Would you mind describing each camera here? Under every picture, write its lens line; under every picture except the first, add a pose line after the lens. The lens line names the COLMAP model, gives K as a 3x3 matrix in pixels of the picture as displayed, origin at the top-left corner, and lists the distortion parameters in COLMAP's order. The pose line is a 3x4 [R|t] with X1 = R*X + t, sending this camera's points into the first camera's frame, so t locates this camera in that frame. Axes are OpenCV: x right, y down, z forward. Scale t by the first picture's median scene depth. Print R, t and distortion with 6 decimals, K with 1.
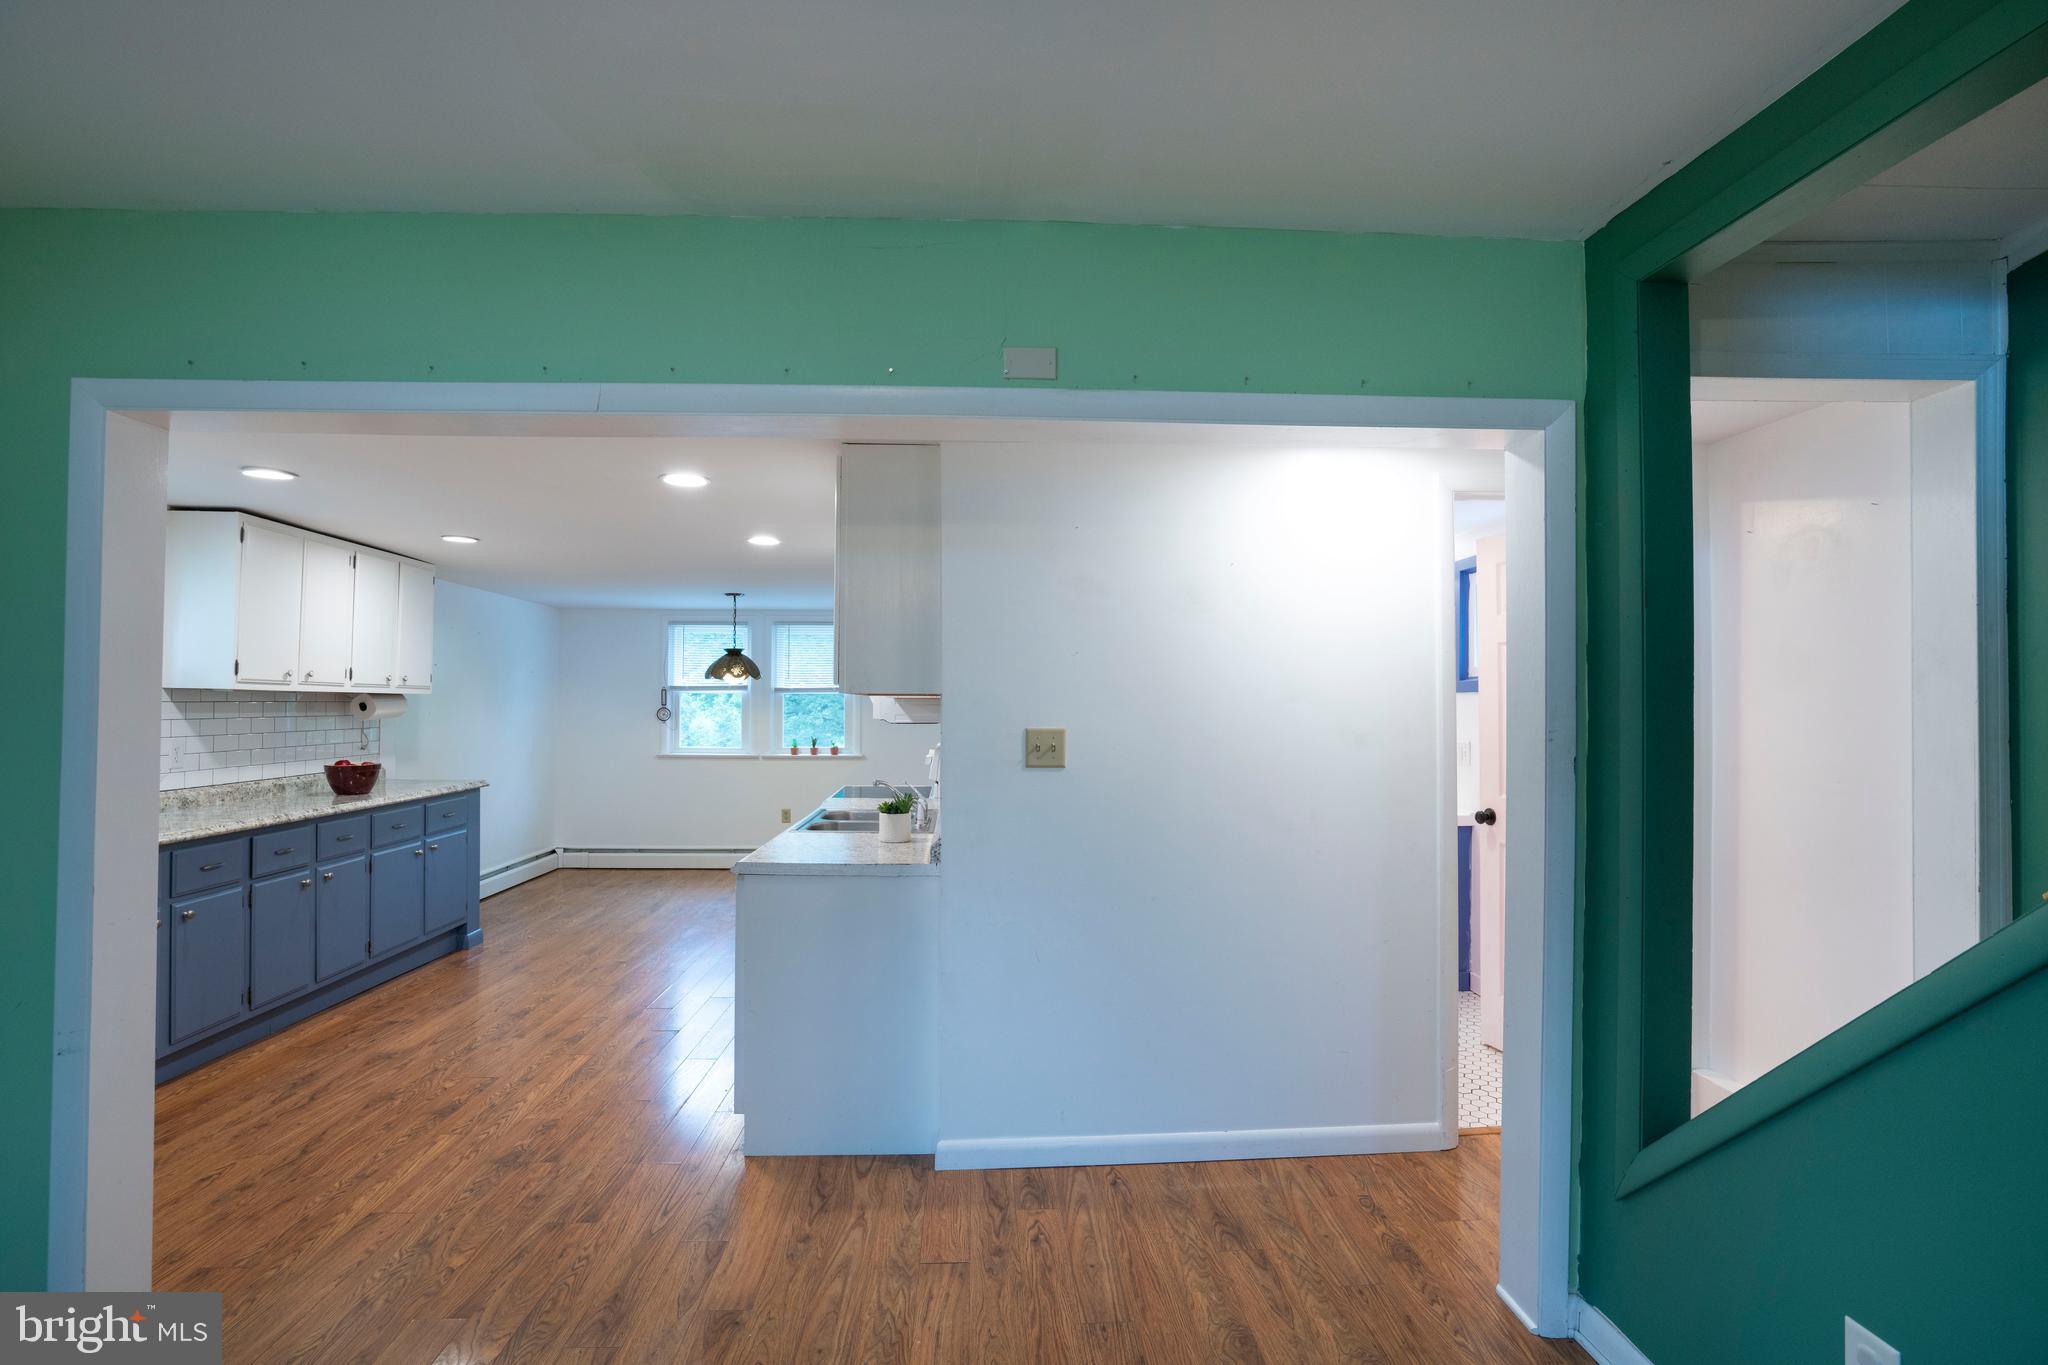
lens RADIAL K [[952.0, 0, 1014.5], [0, 952.0, 691.2], [0, 0, 1]] dist [-0.051789, 0.018920]
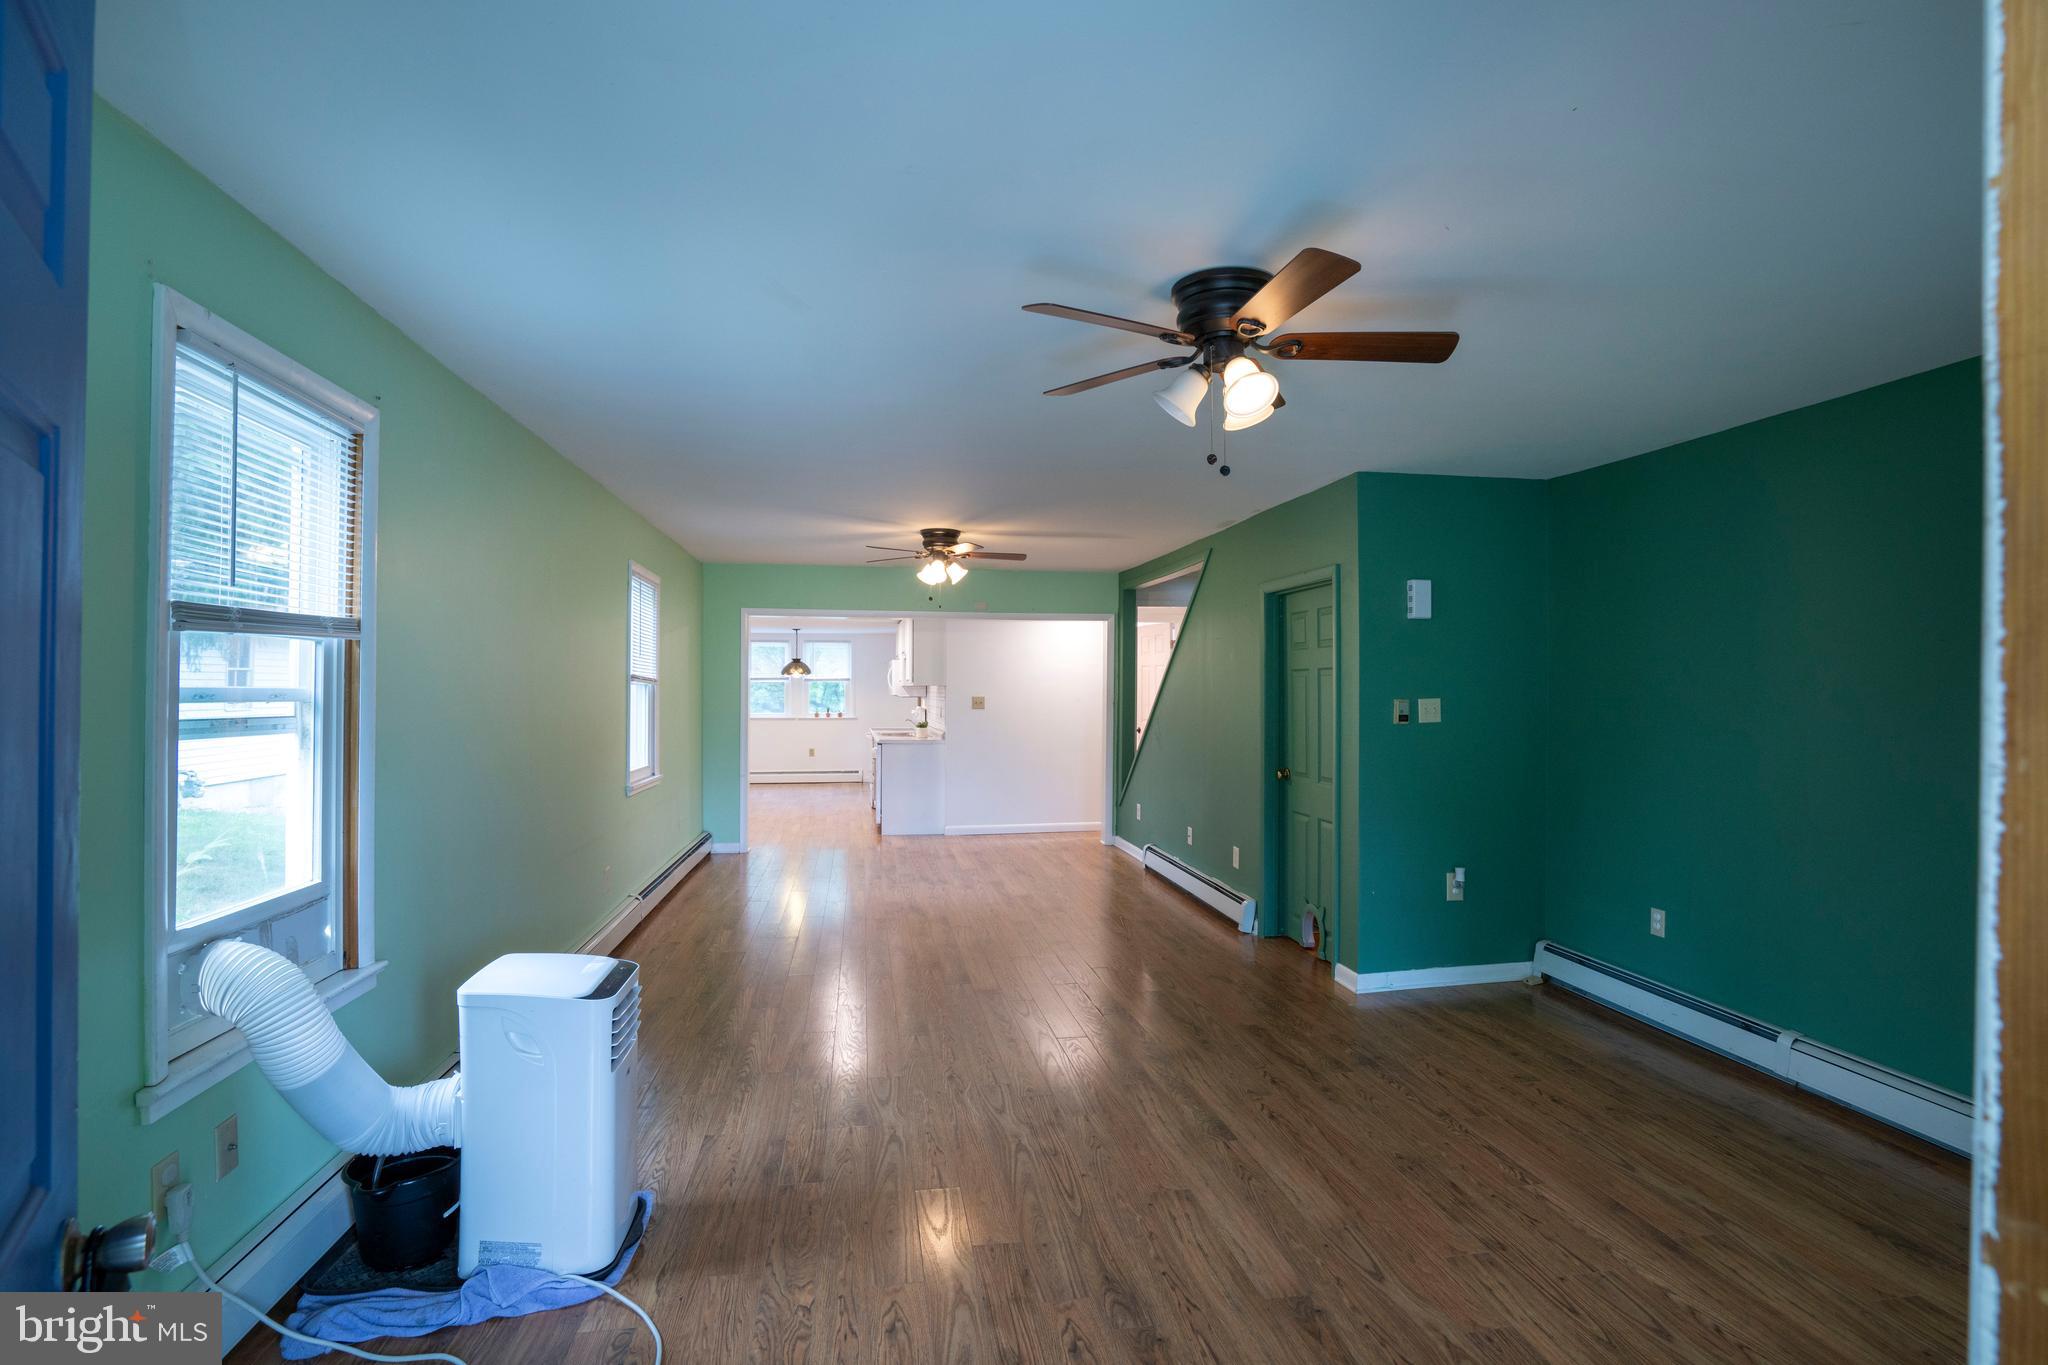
lens RADIAL K [[952.0, 0, 1019.9], [0, 952.0, 685.7], [0, 0, 1]] dist [-0.051789, 0.018920]
pose [[0.991684, 0.000070, 0.128698, -0.158690], [-0.001705, 0.999919, 0.012588, -0.024529], [-0.128686, -0.012703, 0.991604, -1.437865]]
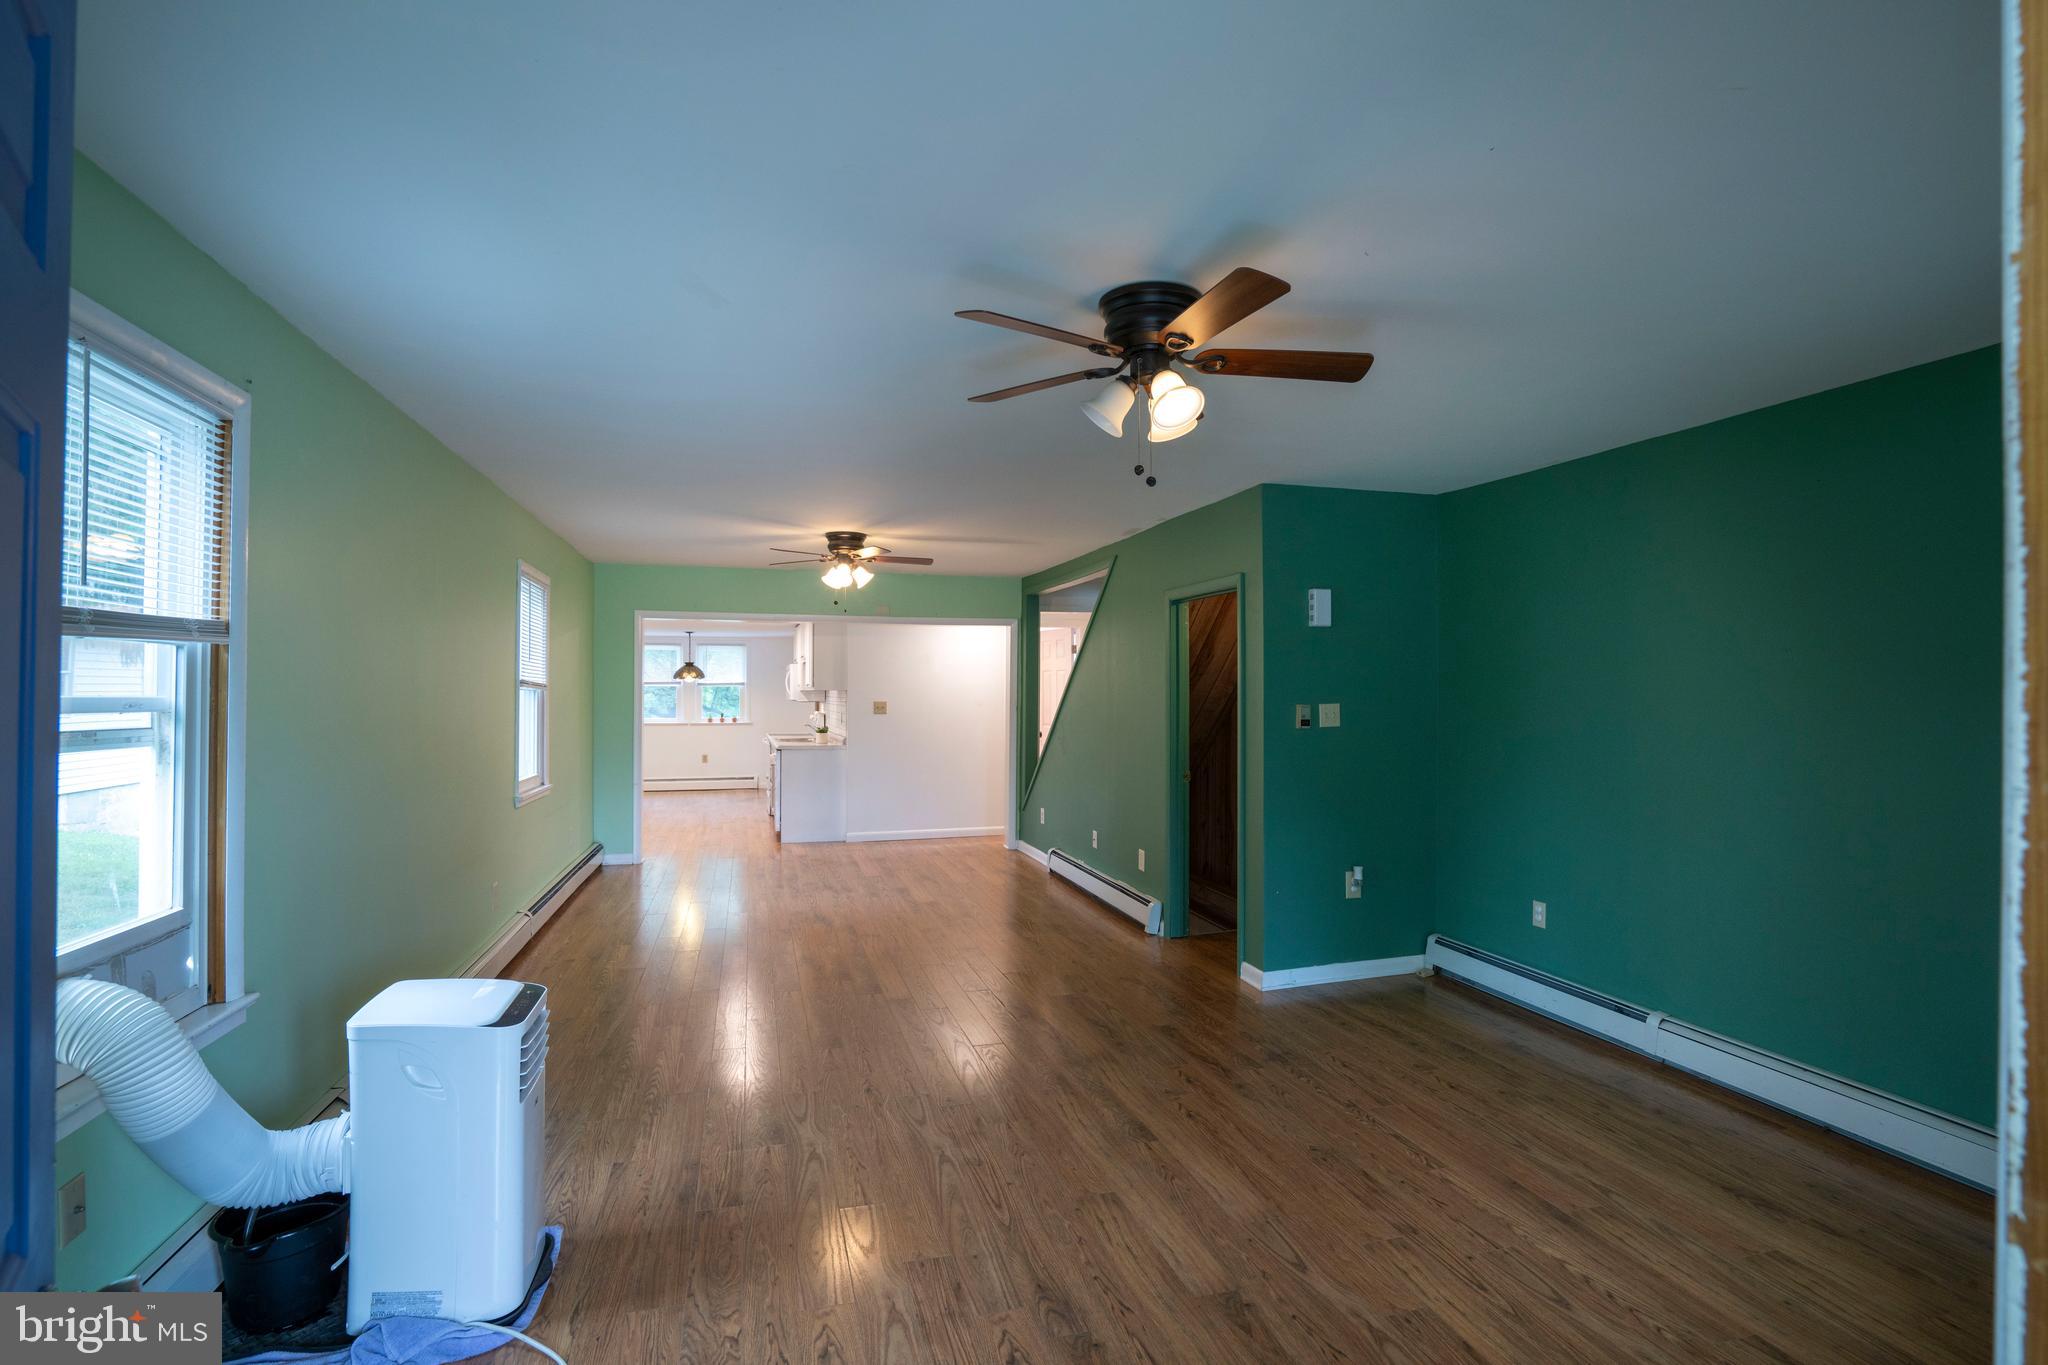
lens RADIAL K [[952.0, 0, 1021.3], [0, 952.0, 685.7], [0, 0, 1]] dist [-0.051789, 0.018920]
pose [[0.970960, 0.000449, 0.239242, -0.177699], [-0.002589, 0.999959, 0.008634, -0.027015], [-0.239229, -0.009003, 0.970922, -1.431995]]
